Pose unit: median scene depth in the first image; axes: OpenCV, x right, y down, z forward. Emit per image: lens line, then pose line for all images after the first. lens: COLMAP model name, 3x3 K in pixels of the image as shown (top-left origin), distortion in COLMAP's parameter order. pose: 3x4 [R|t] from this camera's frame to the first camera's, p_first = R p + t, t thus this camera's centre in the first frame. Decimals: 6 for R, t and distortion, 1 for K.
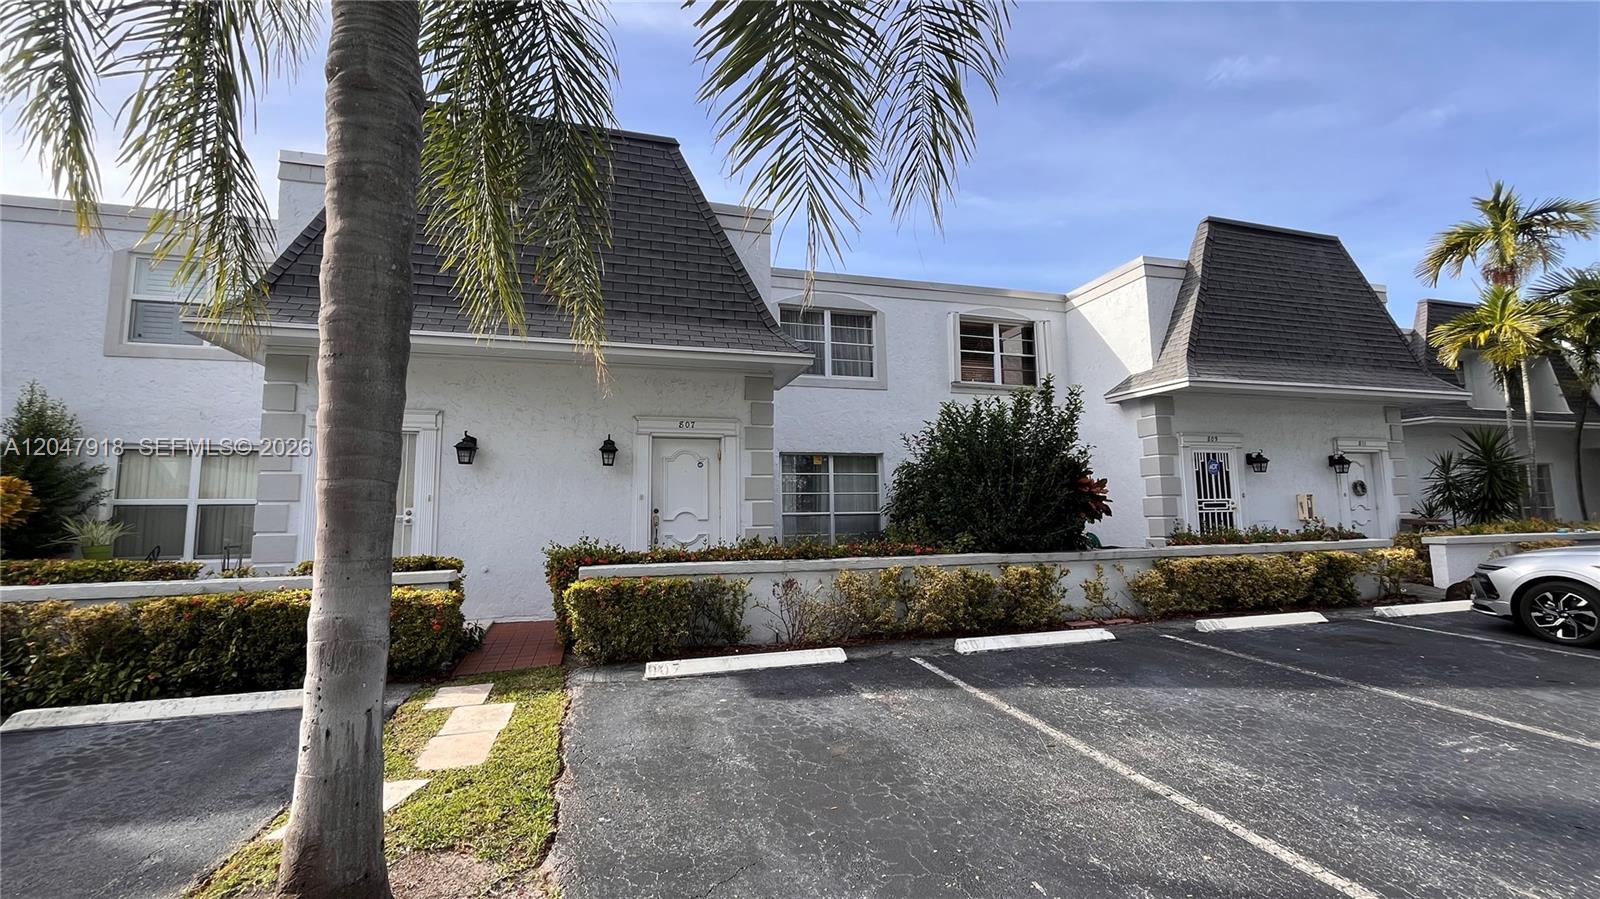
lens RADIAL K [[640.4, 0, 798.2], [0, 640.4, 450.4], [0, 0, 1]] dist [-0.004969, -0.000036]
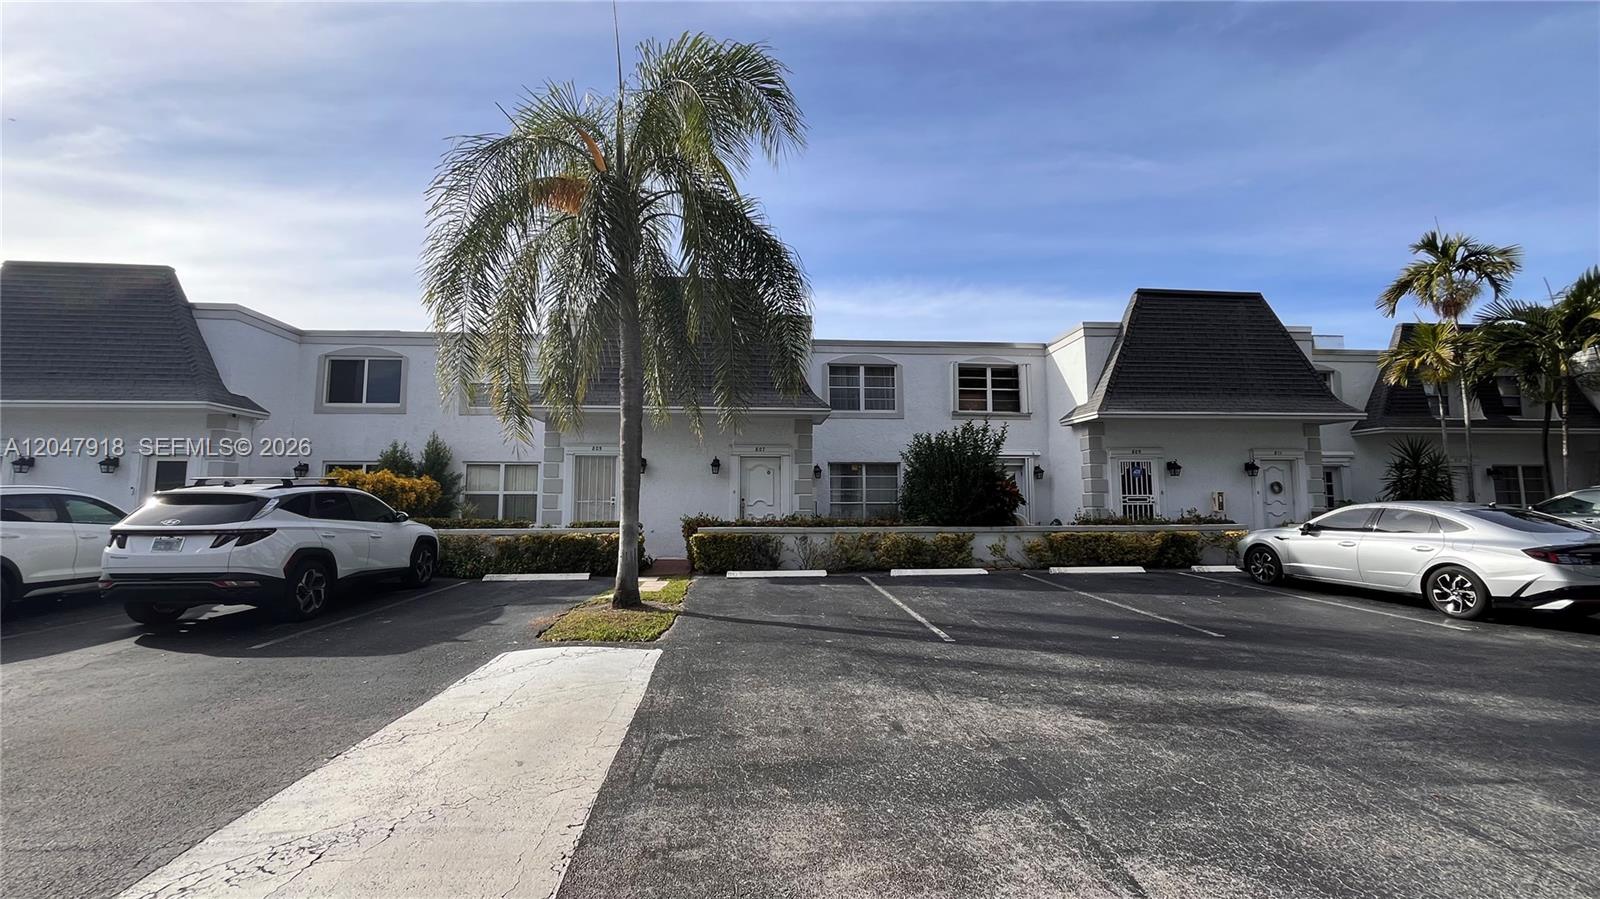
lens RADIAL K [[640.4, 0, 798.2], [0, 640.4, 450.4], [0, 0, 1]] dist [-0.004969, -0.000036]
pose [[0.979018, -0.007341, -0.203641, 0.217946], [0.009492, 0.999909, 0.009590, -0.042053], [0.203552, -0.011321, 0.978999, -0.518530]]
